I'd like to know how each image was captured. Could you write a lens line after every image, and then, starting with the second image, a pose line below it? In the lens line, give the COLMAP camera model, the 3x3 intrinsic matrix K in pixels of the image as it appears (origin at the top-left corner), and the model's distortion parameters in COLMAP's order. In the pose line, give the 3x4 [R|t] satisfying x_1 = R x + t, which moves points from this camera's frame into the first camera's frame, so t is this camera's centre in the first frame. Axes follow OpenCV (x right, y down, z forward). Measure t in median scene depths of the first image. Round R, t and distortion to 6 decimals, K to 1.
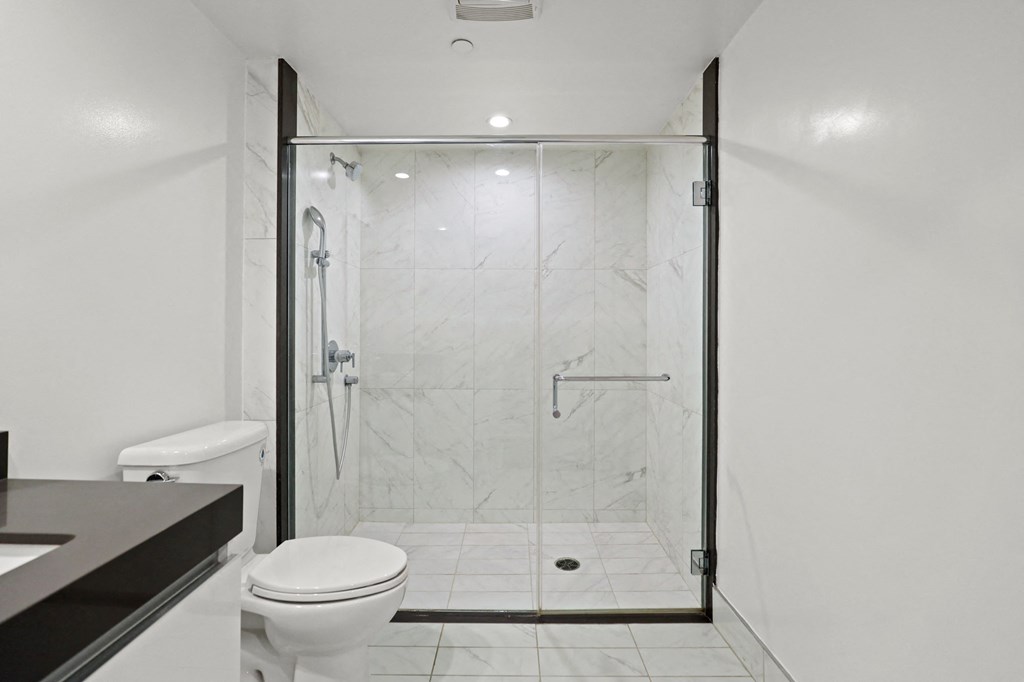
lens RADIAL K [[477.1, 0, 507.9], [0, 477.1, 334.5], [0, 0, 1]] dist [-0.033256, 0.010001]
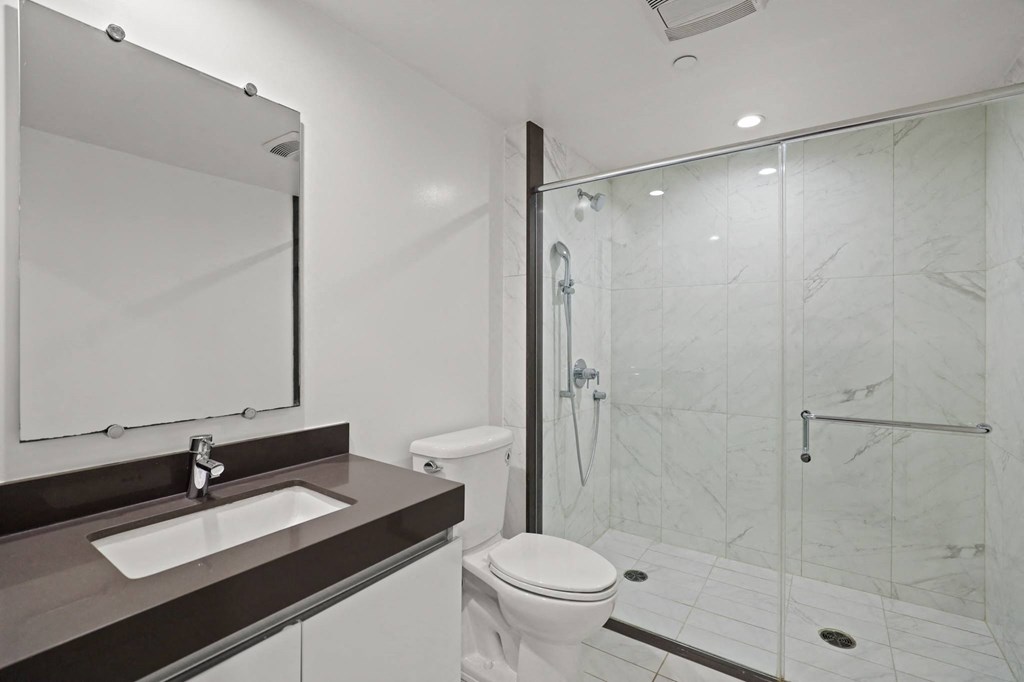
lens RADIAL K [[477.1, 0, 507.9], [0, 477.1, 334.5], [0, 0, 1]] dist [-0.033256, 0.010001]
pose [[0.811317, 0.003109, -0.584598, 0.151407], [-0.003688, 0.999993, 0.000200, -0.047620], [0.584594, 0.001994, 0.811323, 0.006211]]
